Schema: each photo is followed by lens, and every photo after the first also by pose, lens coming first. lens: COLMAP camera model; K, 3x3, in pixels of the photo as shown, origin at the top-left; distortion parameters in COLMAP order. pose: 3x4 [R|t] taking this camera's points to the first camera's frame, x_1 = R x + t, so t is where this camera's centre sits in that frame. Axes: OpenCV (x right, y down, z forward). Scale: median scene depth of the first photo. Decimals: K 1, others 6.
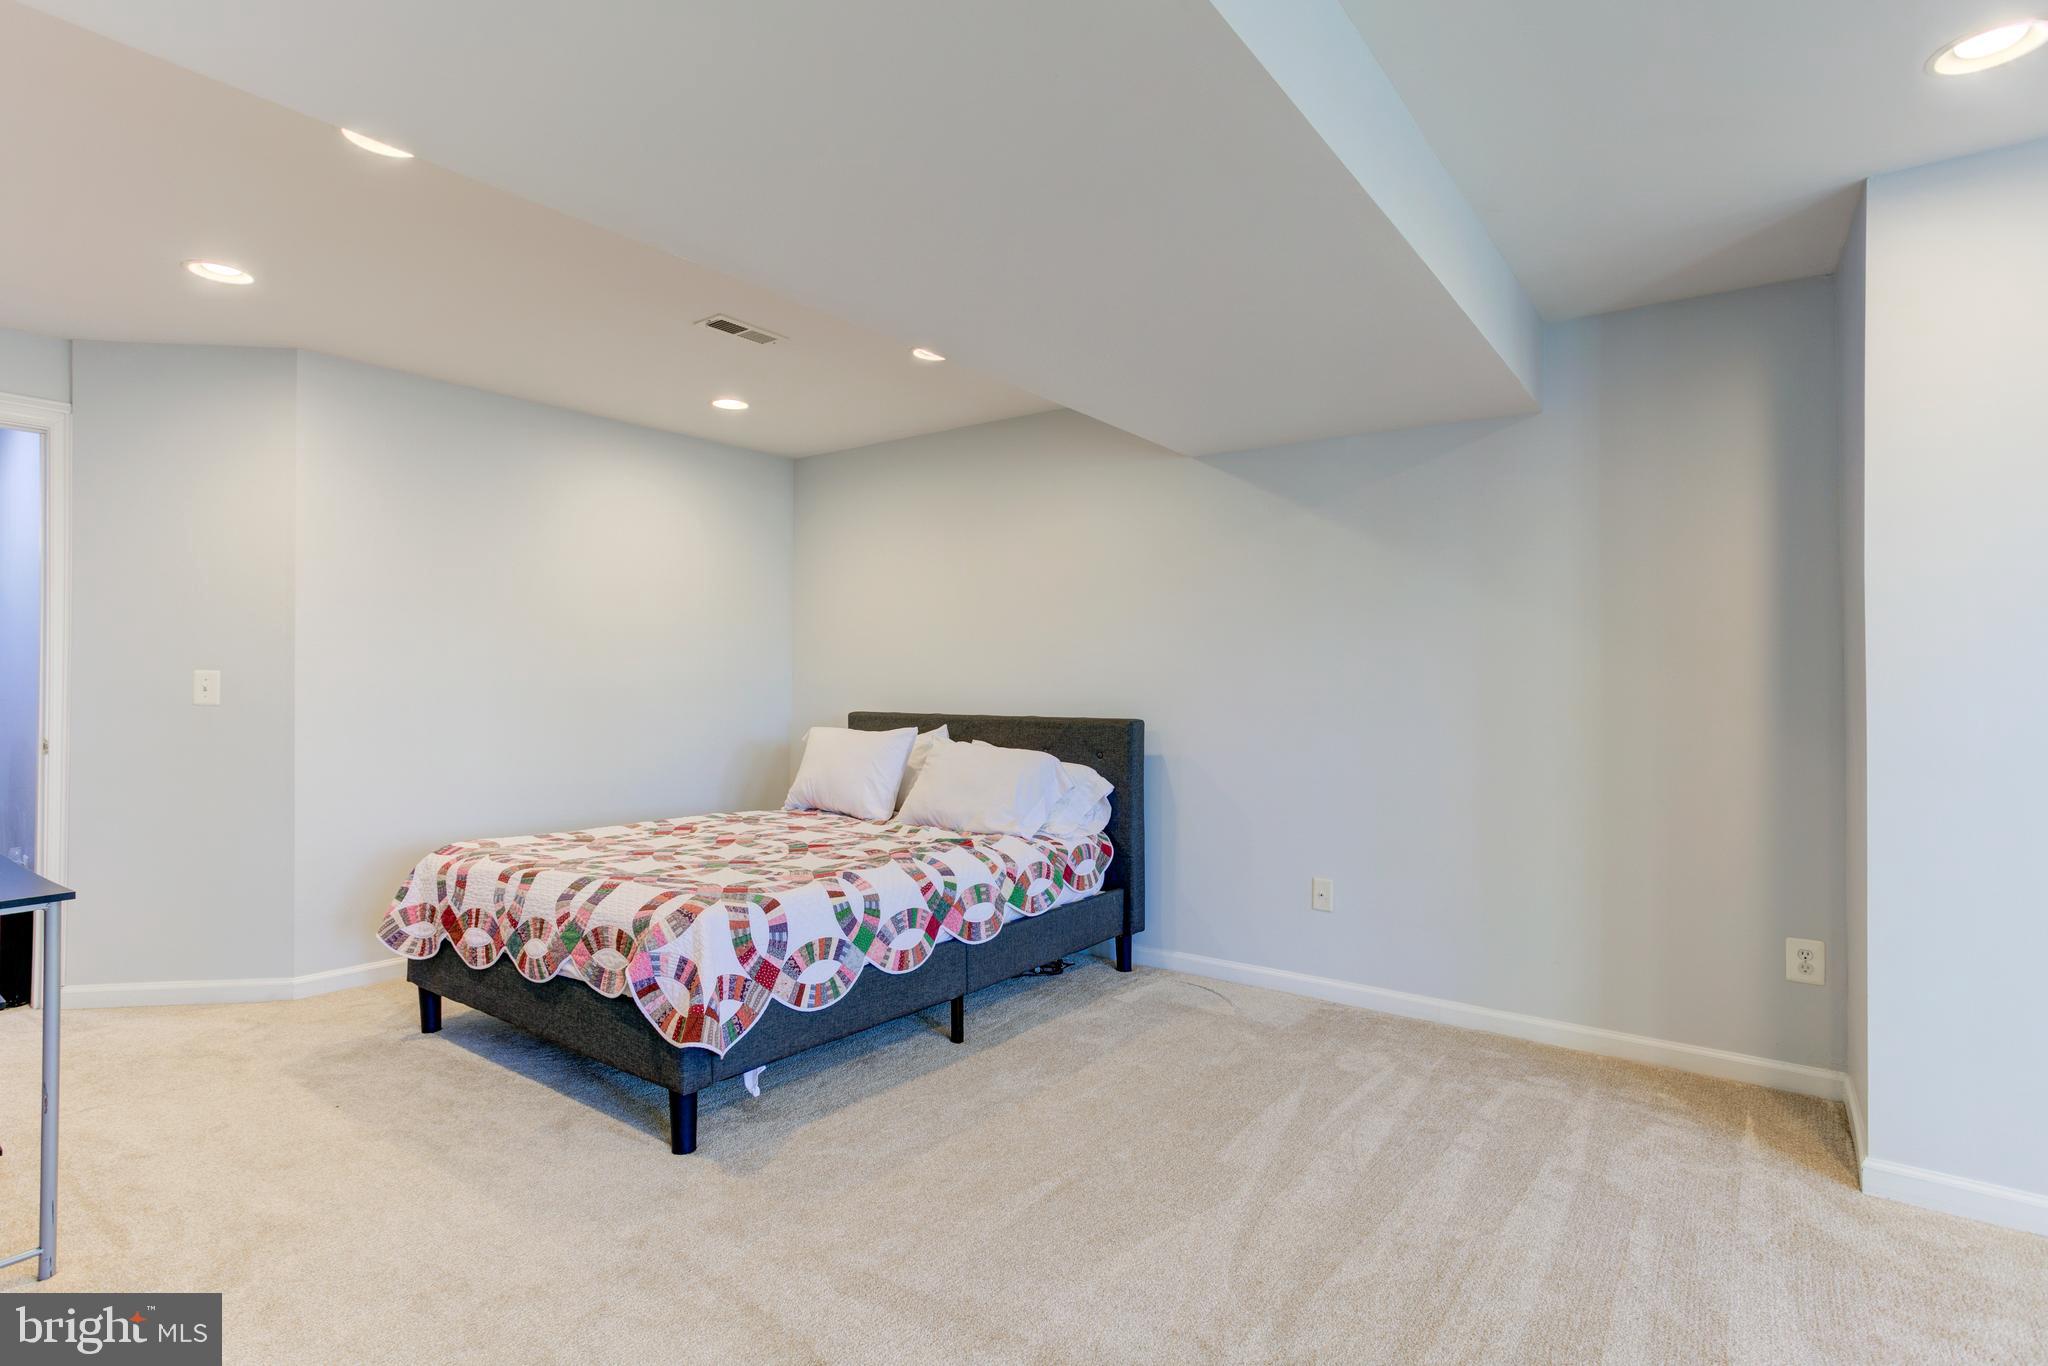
lens RADIAL K [[985.1, 0, 1024.0], [0, 985.1, 683.0], [0, 0, 1]] dist [-0.030670, 0.025394]
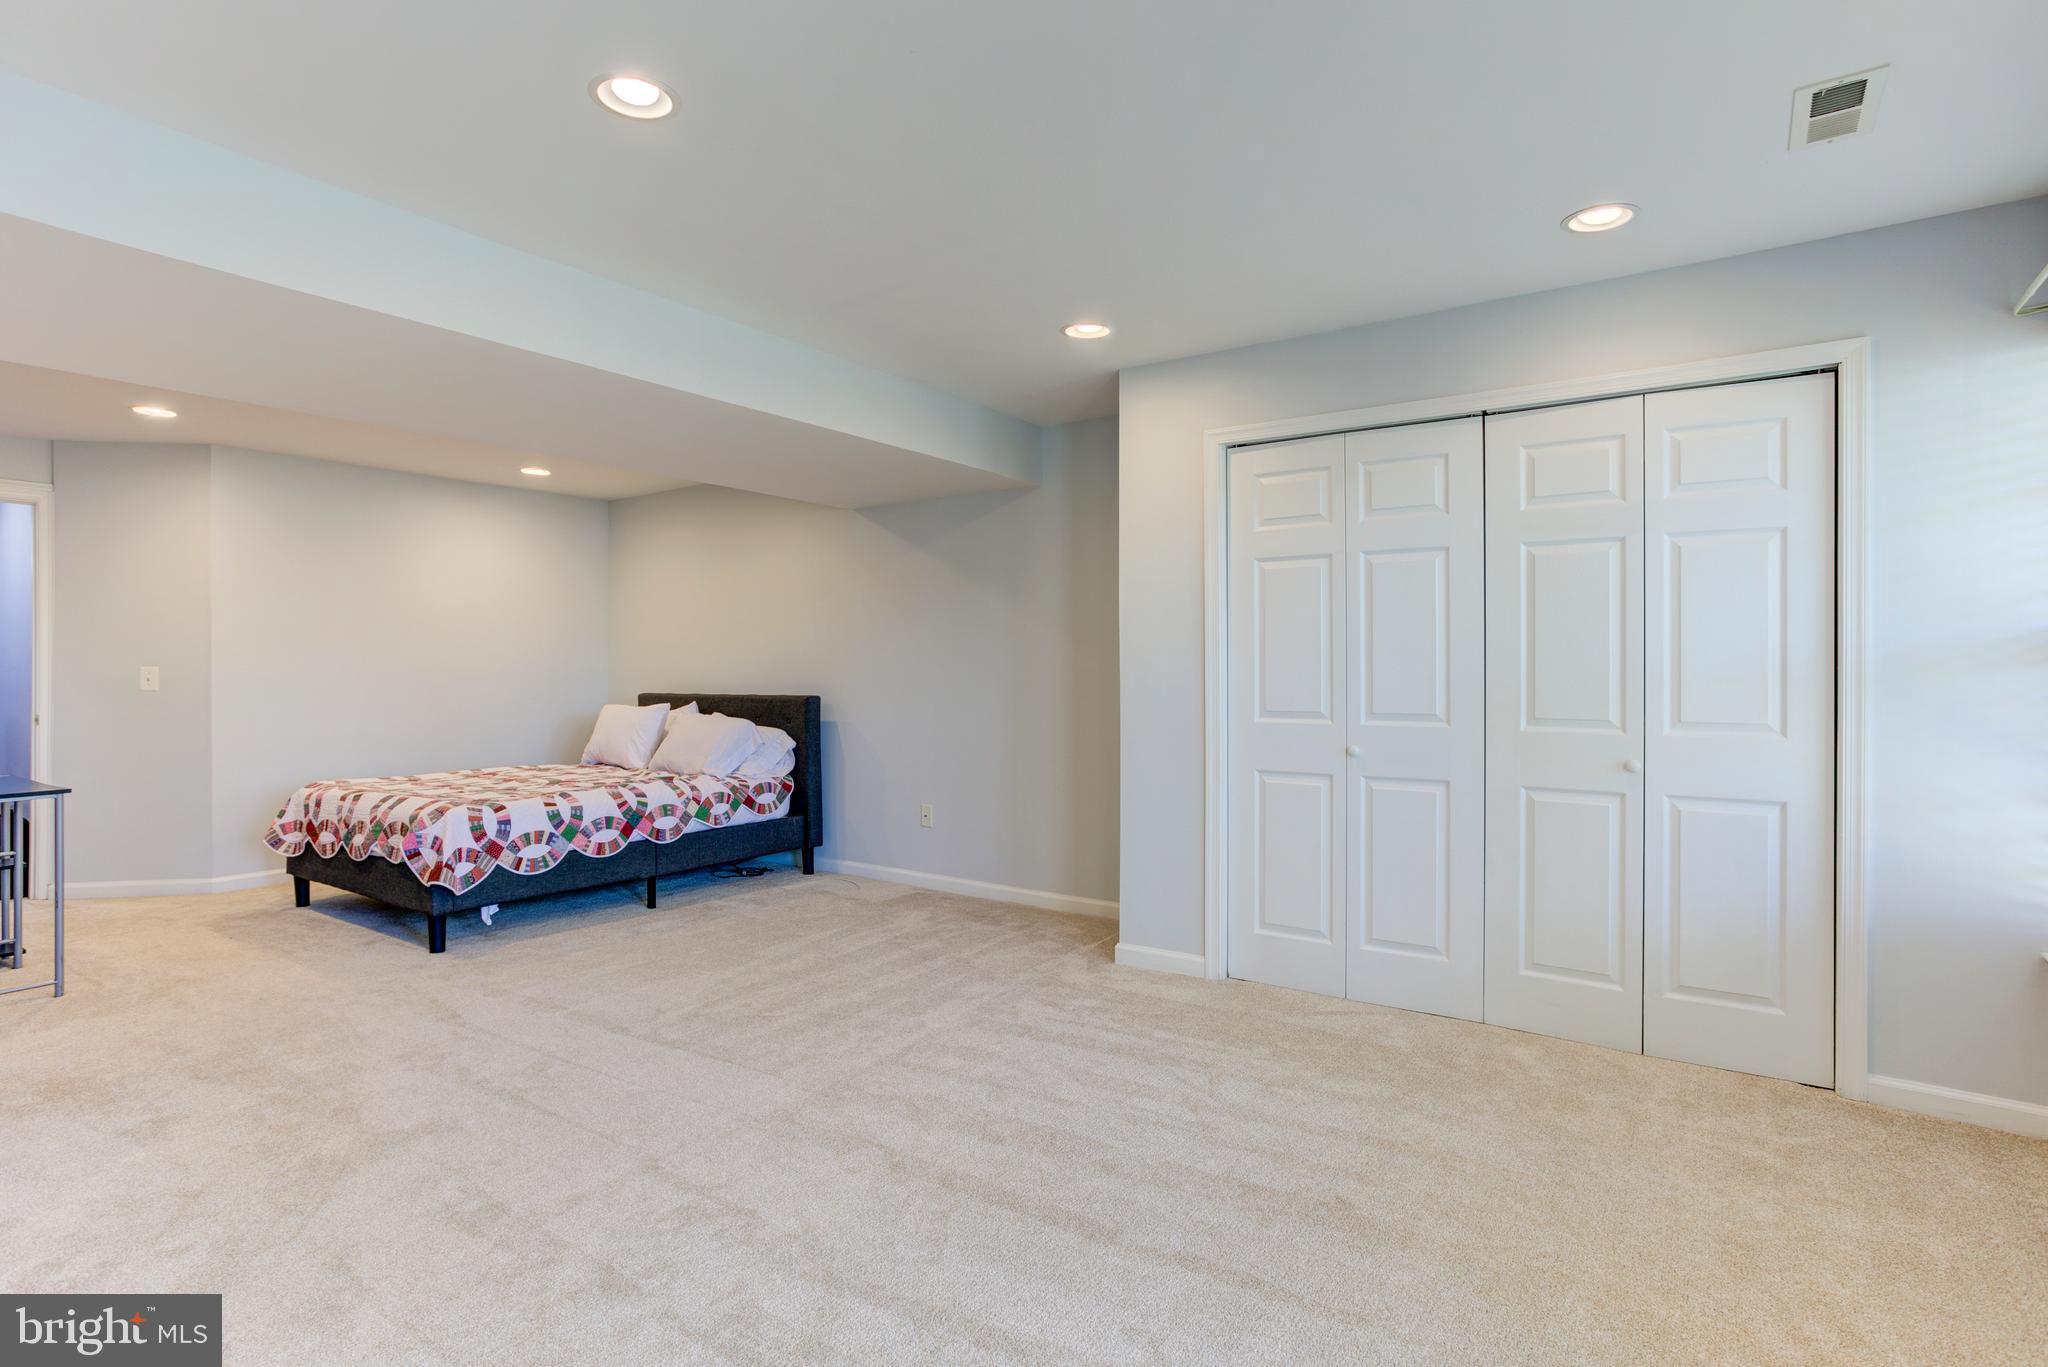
lens RADIAL K [[1025.4, 0, 1024.9], [0, 1025.4, 670.9], [0, 0, 1]] dist [-0.022034, 0.027469]
pose [[0.999963, -0.008614, 0.000859, 0.552381], [0.008614, 0.999963, 0.000309, 0.004853], [-0.000861, -0.000301, 1.000000, -0.624282]]
